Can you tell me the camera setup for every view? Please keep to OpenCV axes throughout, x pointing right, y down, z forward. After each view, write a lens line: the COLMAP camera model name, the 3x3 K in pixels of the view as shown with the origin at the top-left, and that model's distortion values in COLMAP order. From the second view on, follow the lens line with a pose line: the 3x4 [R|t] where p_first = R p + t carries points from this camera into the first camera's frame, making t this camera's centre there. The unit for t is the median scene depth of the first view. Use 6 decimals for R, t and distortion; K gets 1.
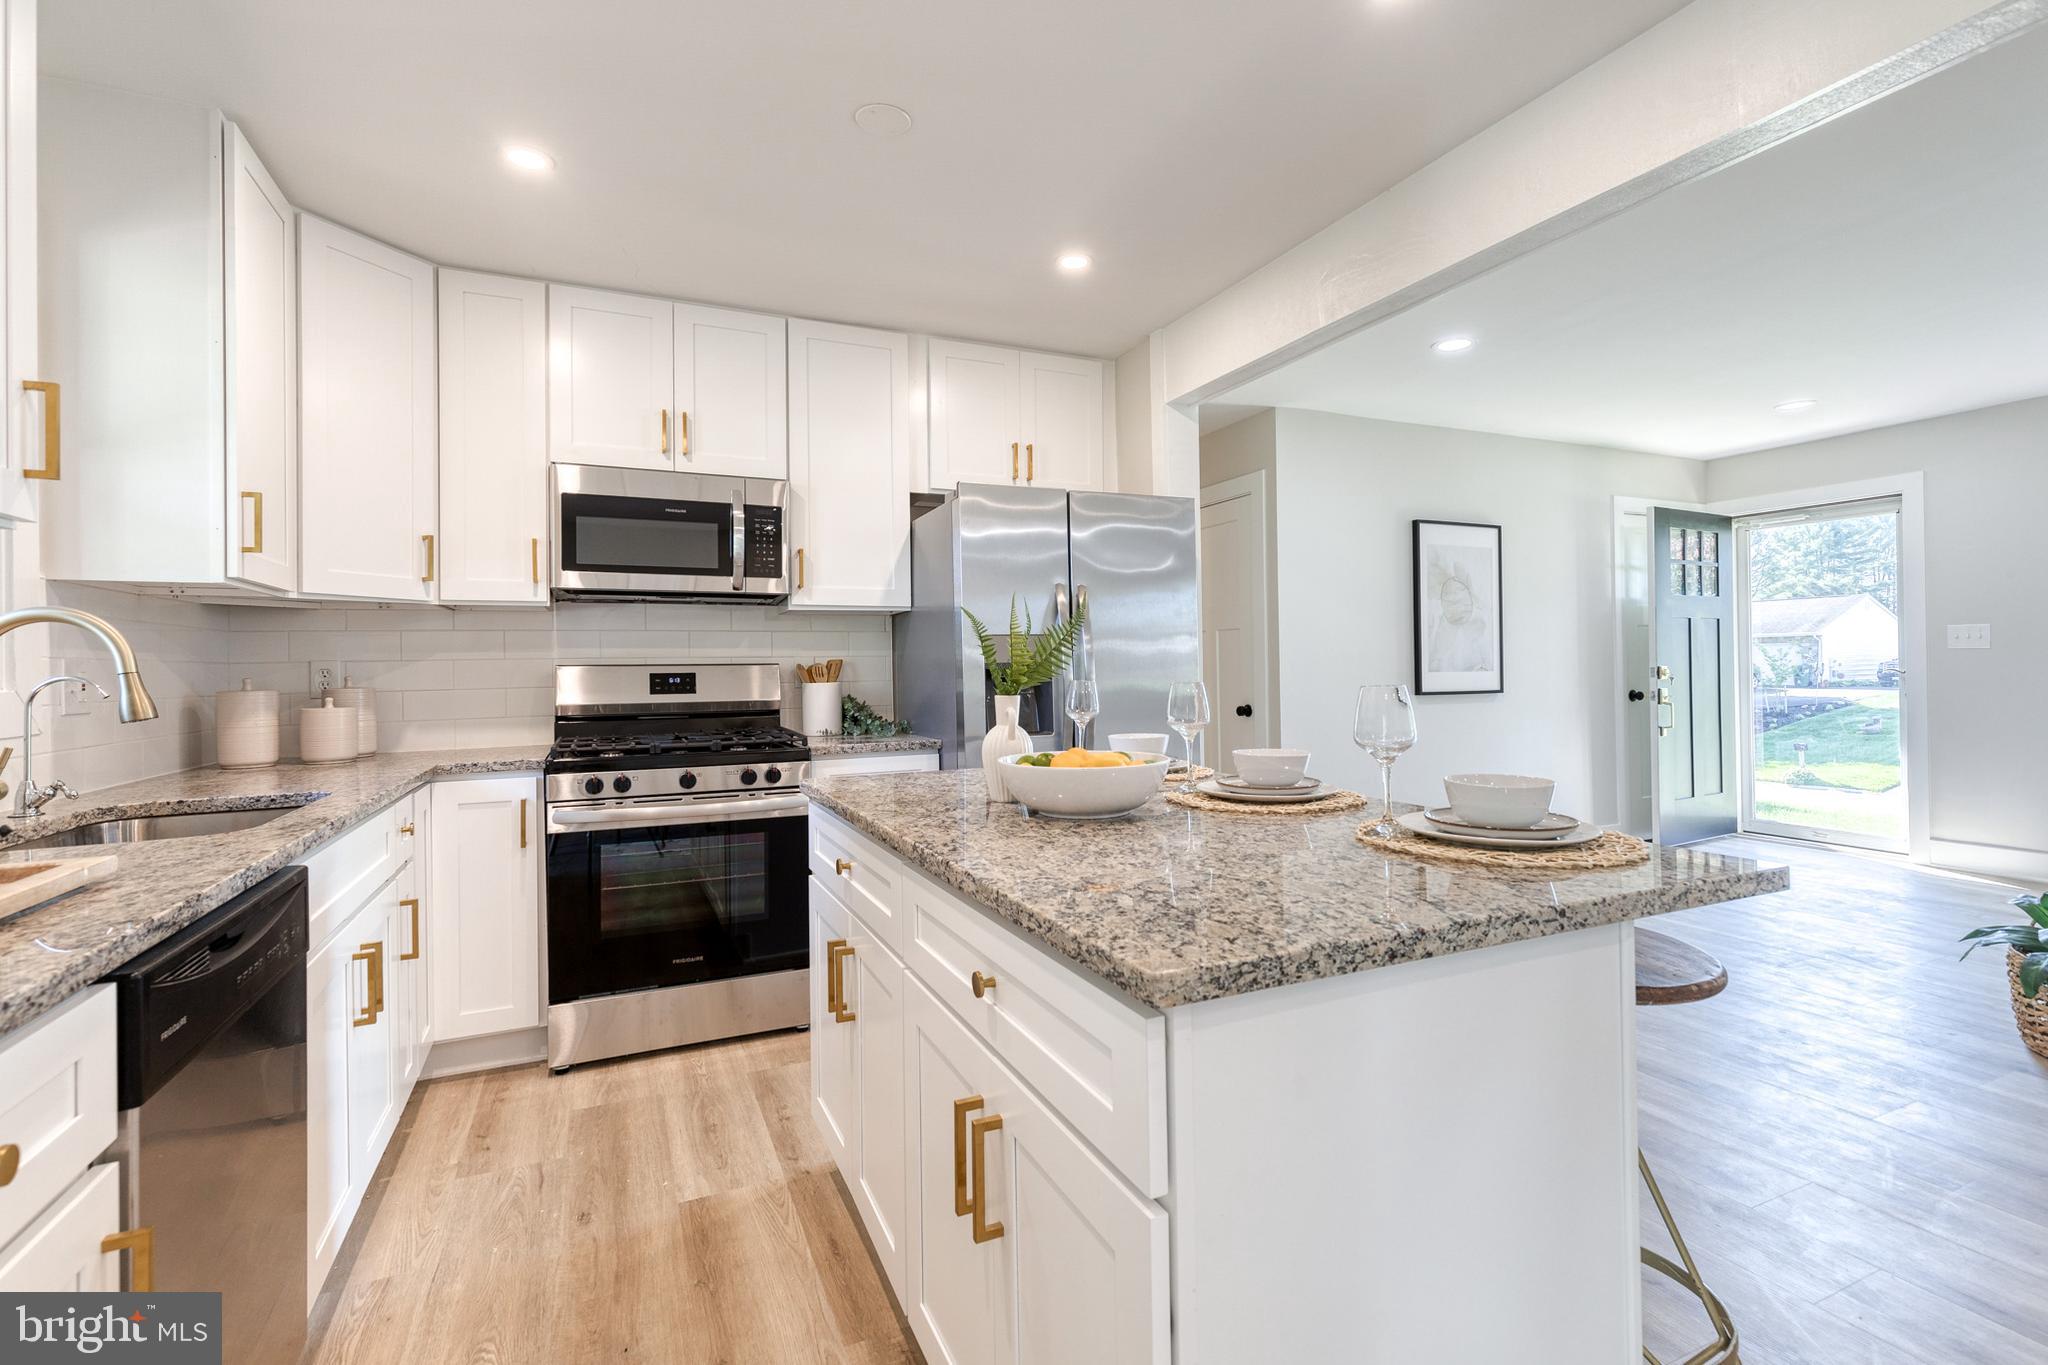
lens RADIAL K [[952.9, 0, 1034.7], [0, 952.9, 661.2], [0, 0, 1]] dist [0.011128, -0.000133]
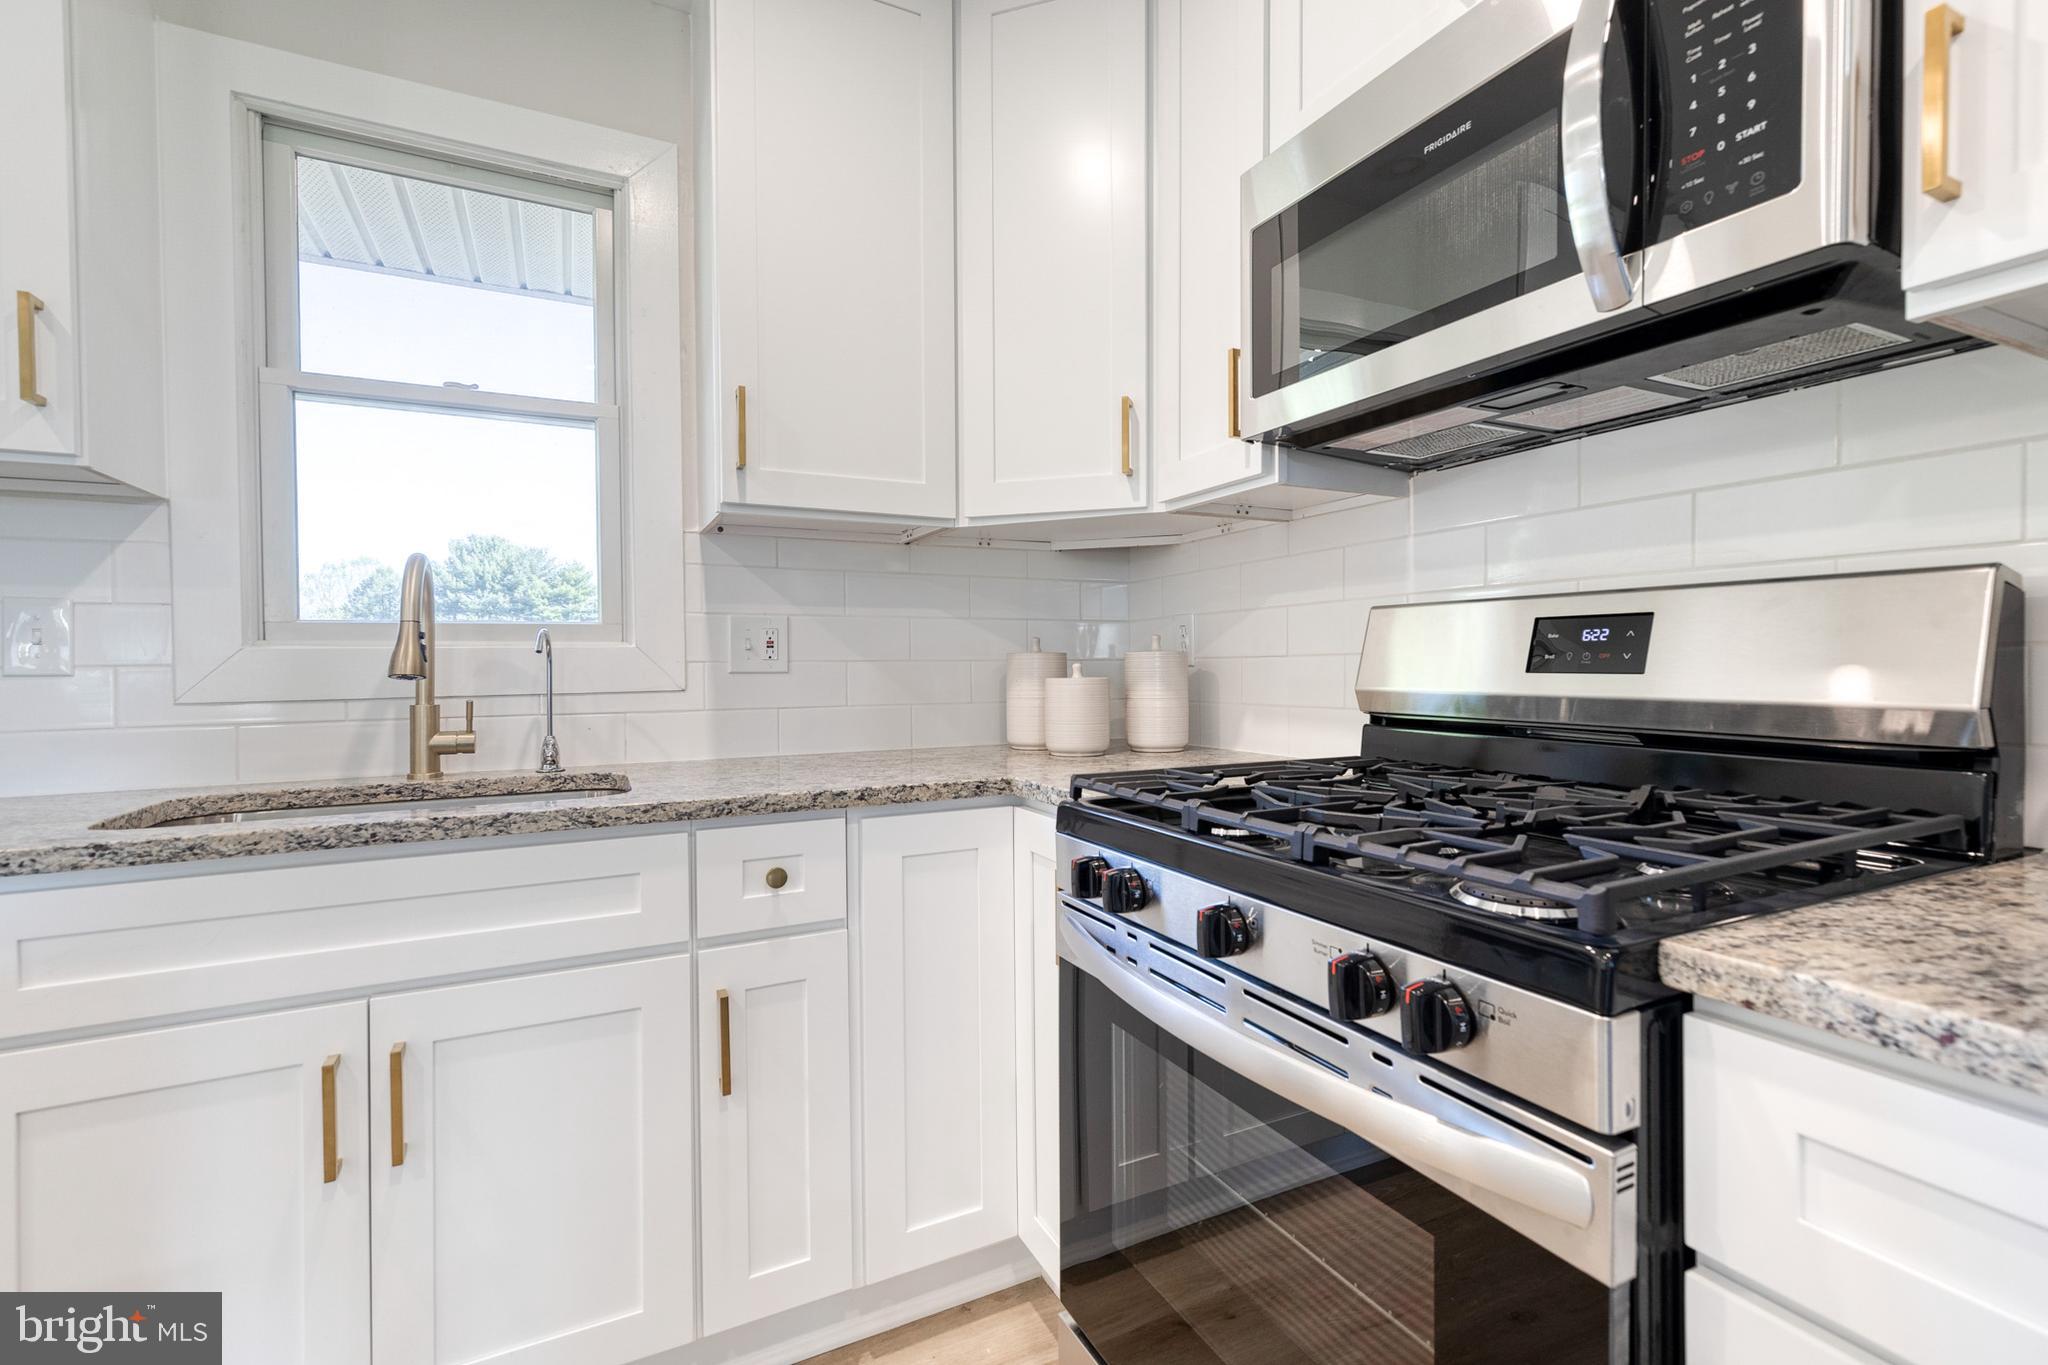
lens RADIAL K [[921.6, 0, 1044.0], [0, 921.6, 673.7], [0, 0, 1]] dist [0.006558, -0.000322]
pose [[0.033896, 0.023839, -0.999141, -0.041682], [0.015232, 0.999587, 0.024367, 0.023794], [0.999309, -0.016045, 0.033519, 0.811937]]
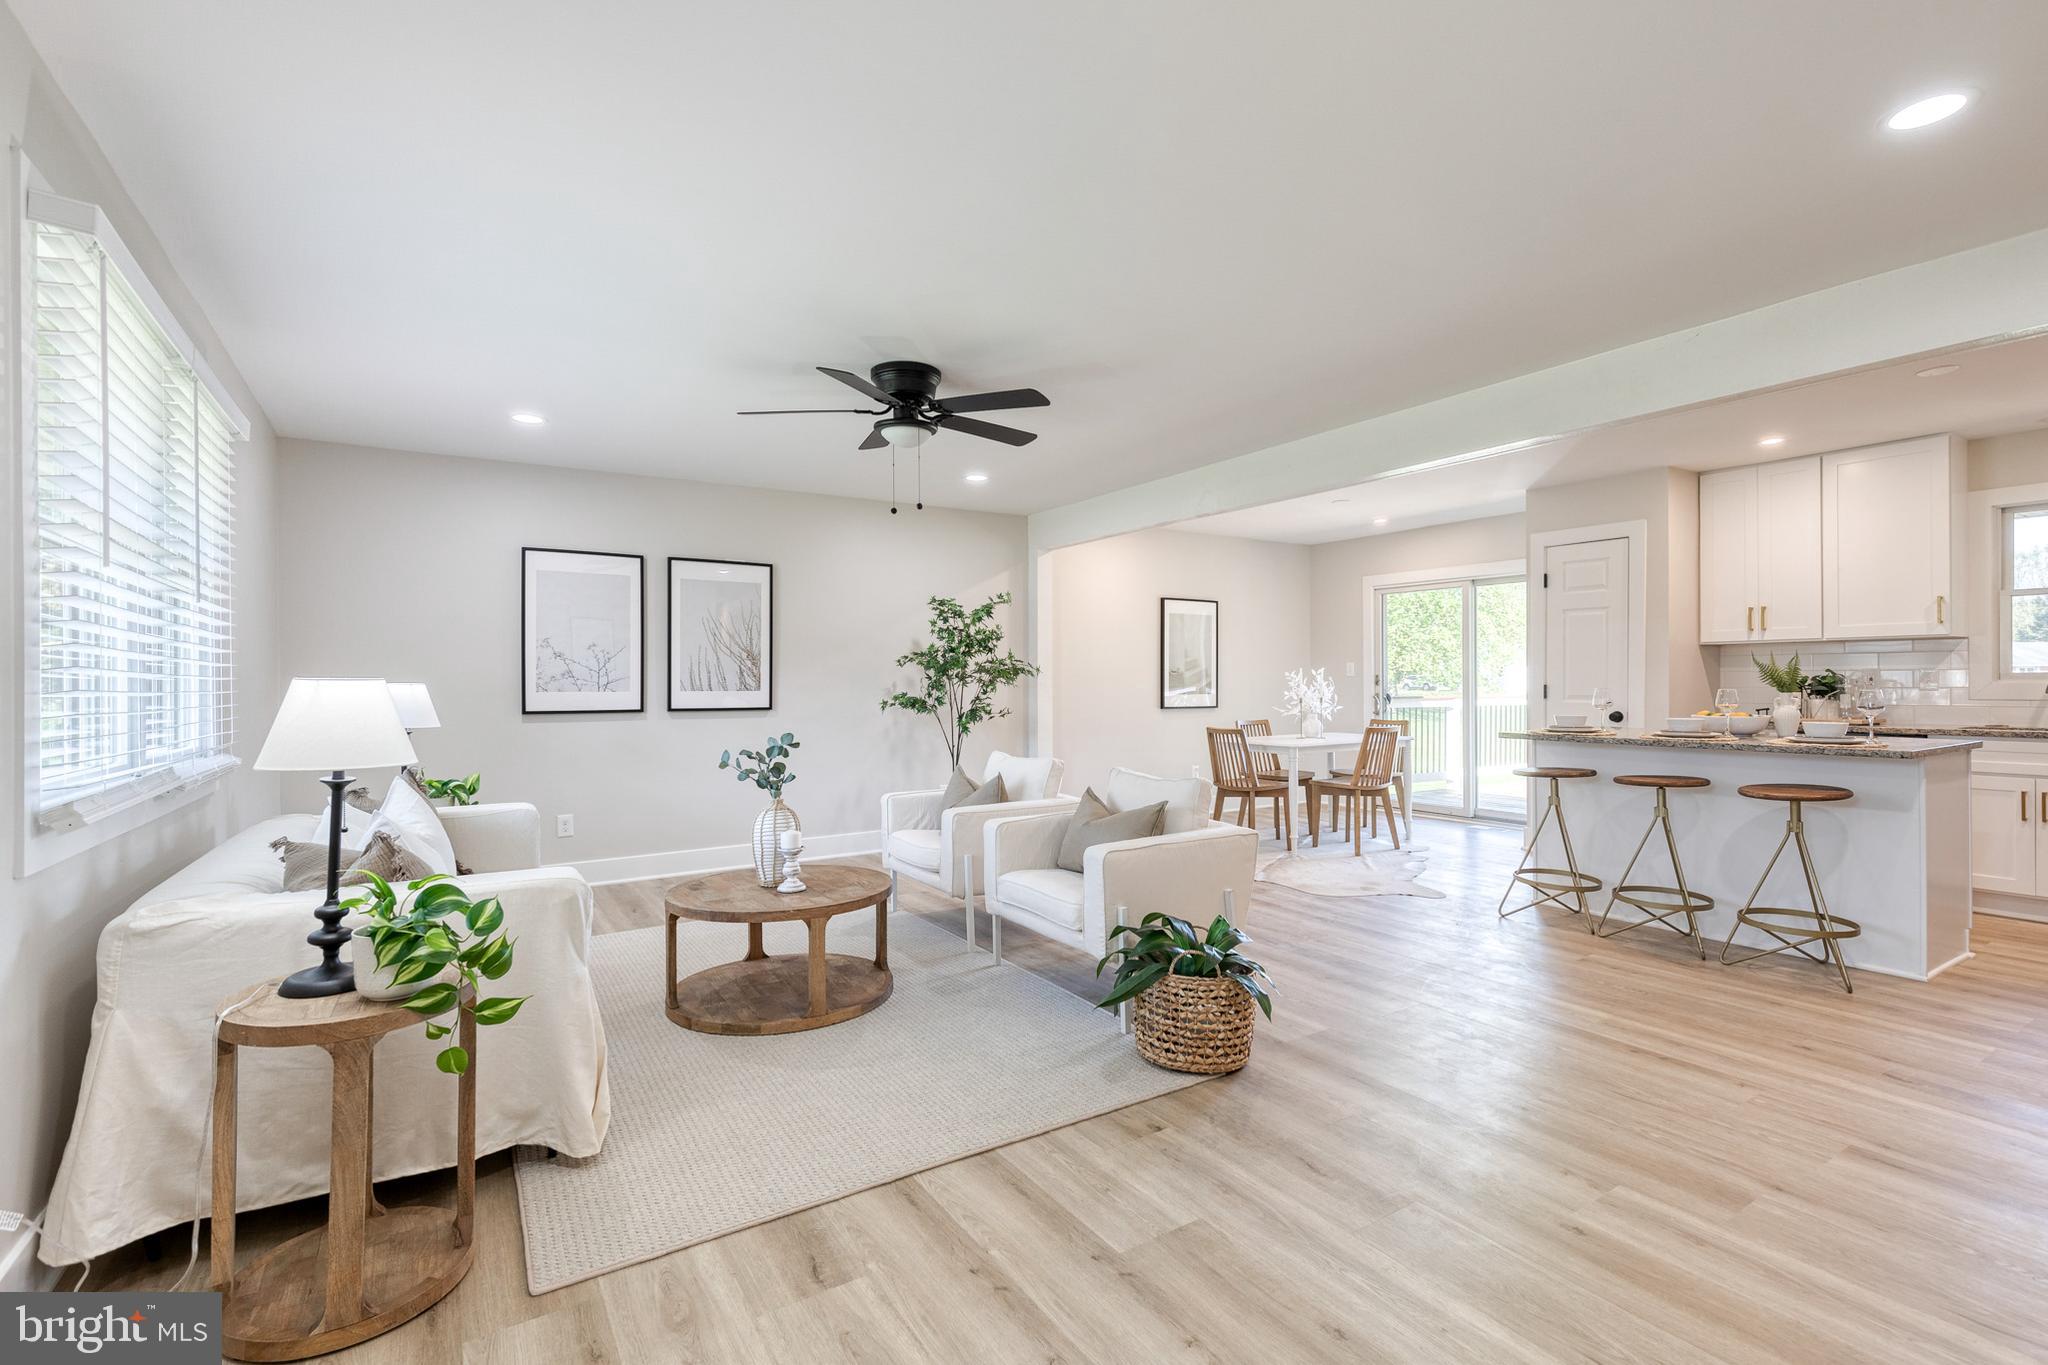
lens RADIAL K [[926.1, 0, 1046.4], [0, 926.1, 682.7], [0, 0, 1]] dist [0.017827, -0.005632]
pose [[-0.989481, 0.021629, -0.143035, 1.182000], [0.021831, 0.999762, 0.000161, -0.016465], [0.143005, -0.002963, -0.989718, 1.684907]]
